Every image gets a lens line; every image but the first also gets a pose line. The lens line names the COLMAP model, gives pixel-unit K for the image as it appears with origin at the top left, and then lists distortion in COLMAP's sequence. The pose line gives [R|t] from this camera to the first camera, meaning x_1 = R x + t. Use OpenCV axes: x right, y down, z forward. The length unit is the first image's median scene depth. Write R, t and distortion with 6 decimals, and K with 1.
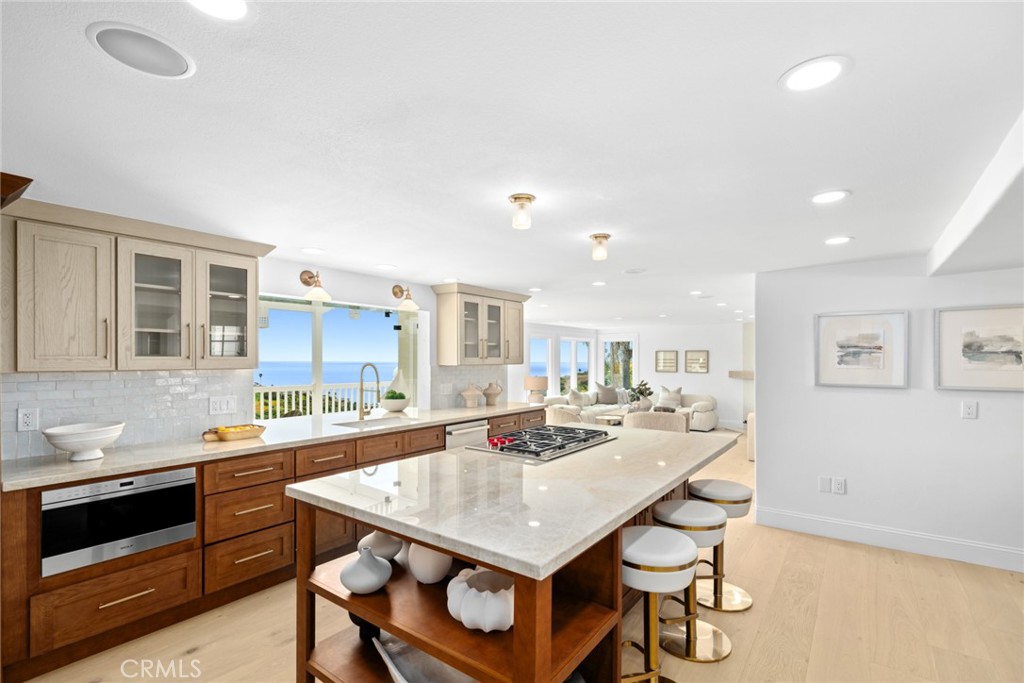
lens RADIAL K [[463.7, 0, 510.1], [0, 463.7, 358.9], [0, 0, 1]] dist [-0.001058, 0.000484]
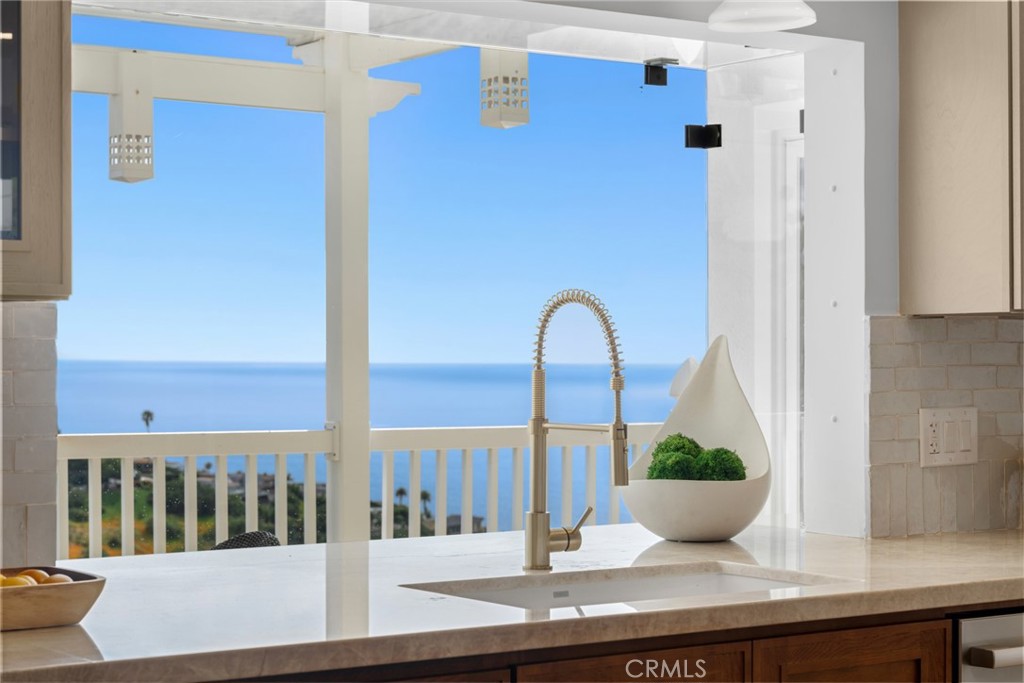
lens RADIAL K [[2055.1, 0, 508.7], [0, 2055.1, 342.8], [0, 0, 1]] dist [-0.021690, 0.000000]
pose [[0.949798, -0.001050, -0.312862, -0.043954], [0.000433, 0.999998, -0.002043, 0.028375], [0.312863, 0.001805, 0.949797, 0.121409]]
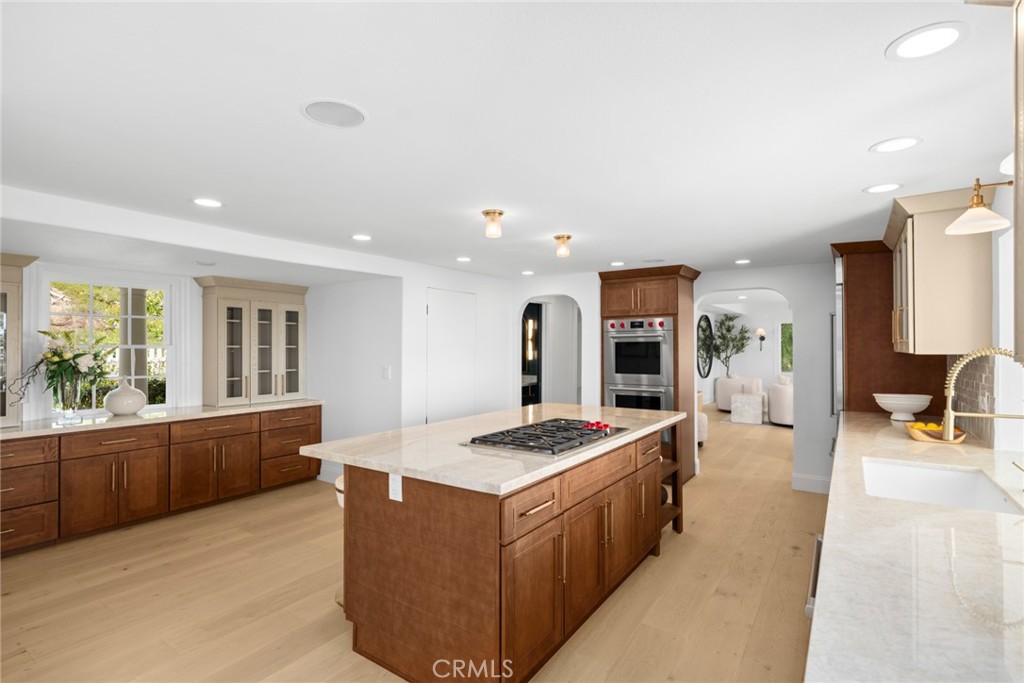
lens RADIAL K [[494.1, 0, 516.4], [0, 494.1, 344.5], [0, 0, 1]] dist [-0.004814, -0.000232]
pose [[-0.999589, 0.006122, -0.027999, 0.099724], [0.006372, 0.999941, -0.008850, 0.005255], [0.027943, -0.009025, -0.999569, 1.194489]]
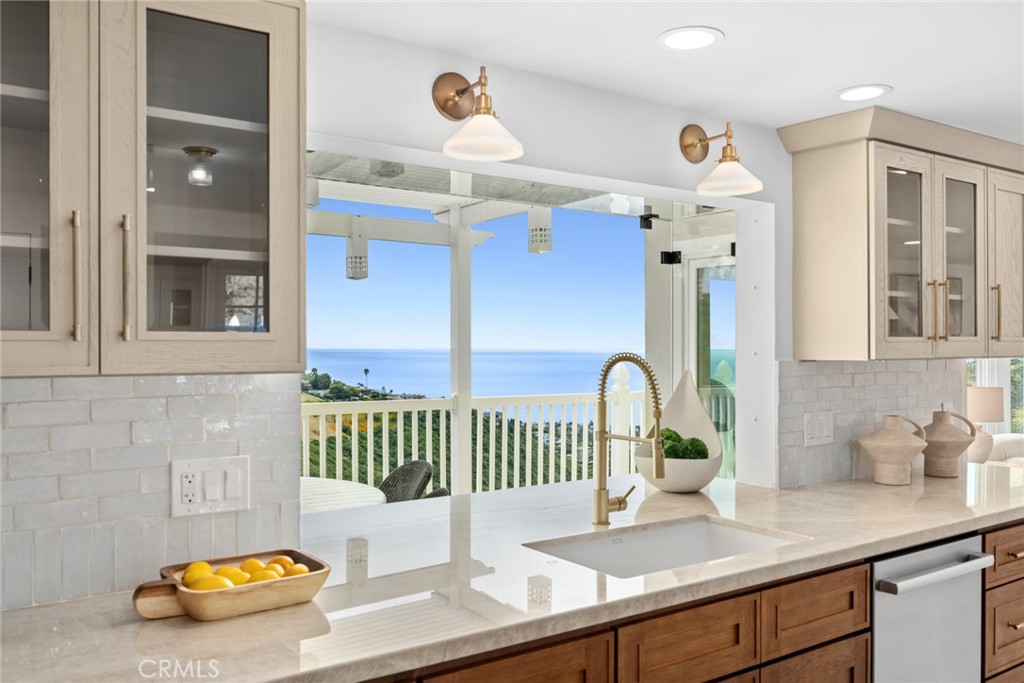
lens RADIAL K [[852.2, 0, 517.7], [0, 852.2, 346.7], [0, 0, 1]] dist [-0.000207, -0.003174]
pose [[0.950193, 0.000404, -0.311662, -0.160832], [0.000437, 0.999996, 0.002630, 0.002148], [0.311662, -0.002635, 0.950189, 0.345366]]
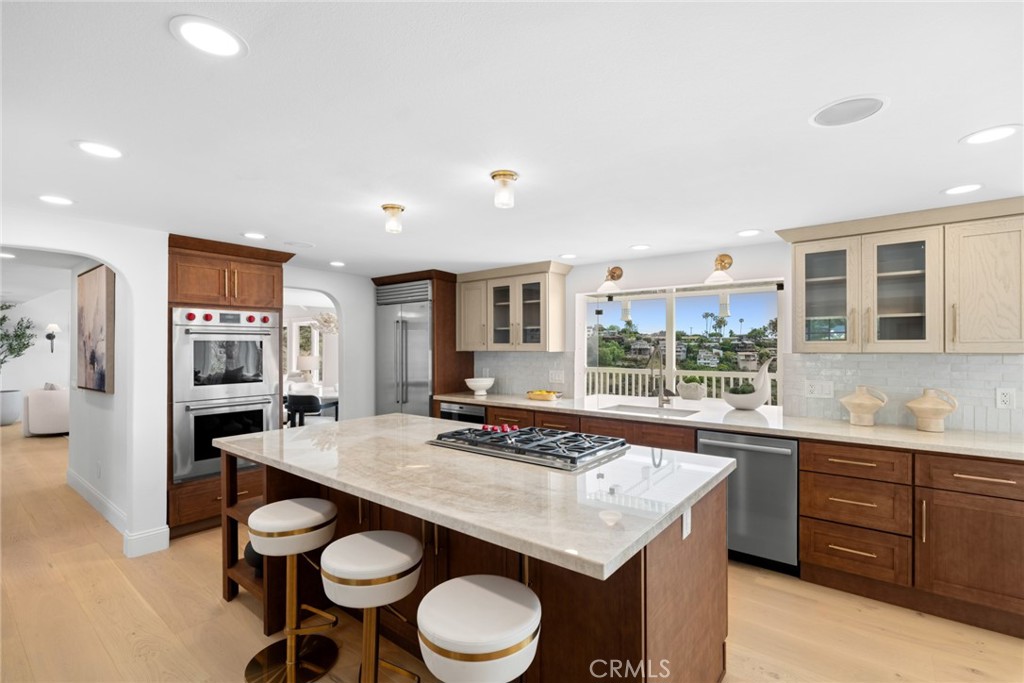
lens RADIAL K [[463.7, 0, 524.2], [0, 463.7, 339.9], [0, 0, 1]] dist [-0.001058, 0.000484]
pose [[-0.015251, -0.010252, -0.999831, 0.553706], [0.004242, 0.999938, -0.010318, 0.000074], [0.999875, -0.004399, -0.015207, 0.623406]]
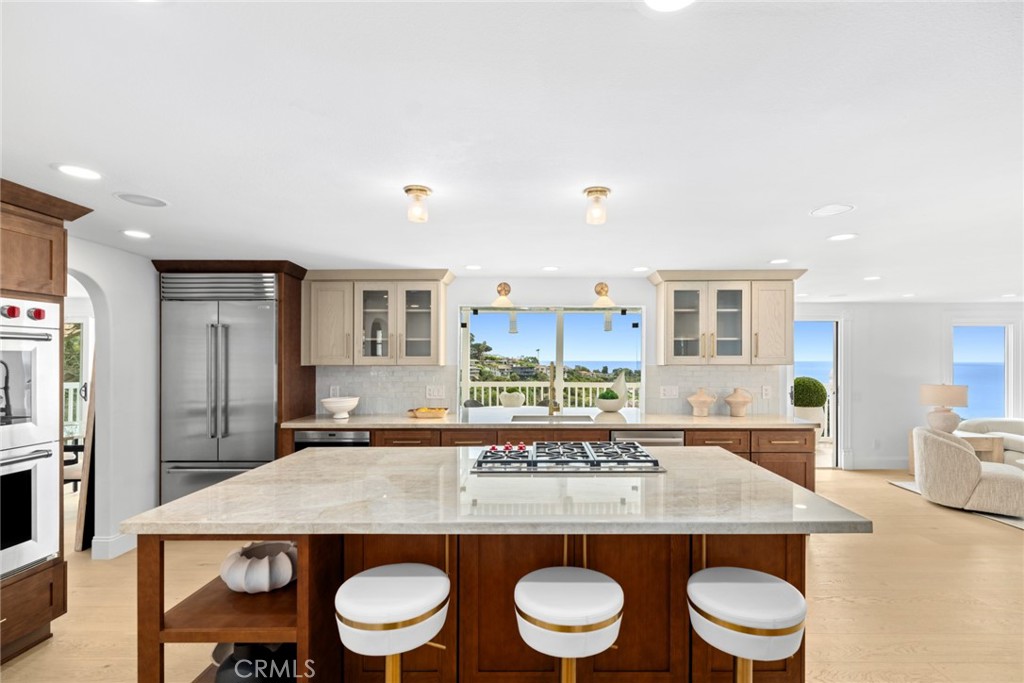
lens RADIAL K [[463.7, 0, 539.6], [0, 463.7, 354.8], [0, 0, 1]] dist [-0.001058, 0.000484]
pose [[0.604852, -0.002302, -0.796335, 0.435868], [0.000011, 0.999996, -0.002882, -0.003192], [0.796338, 0.001734, 0.604850, 0.286007]]
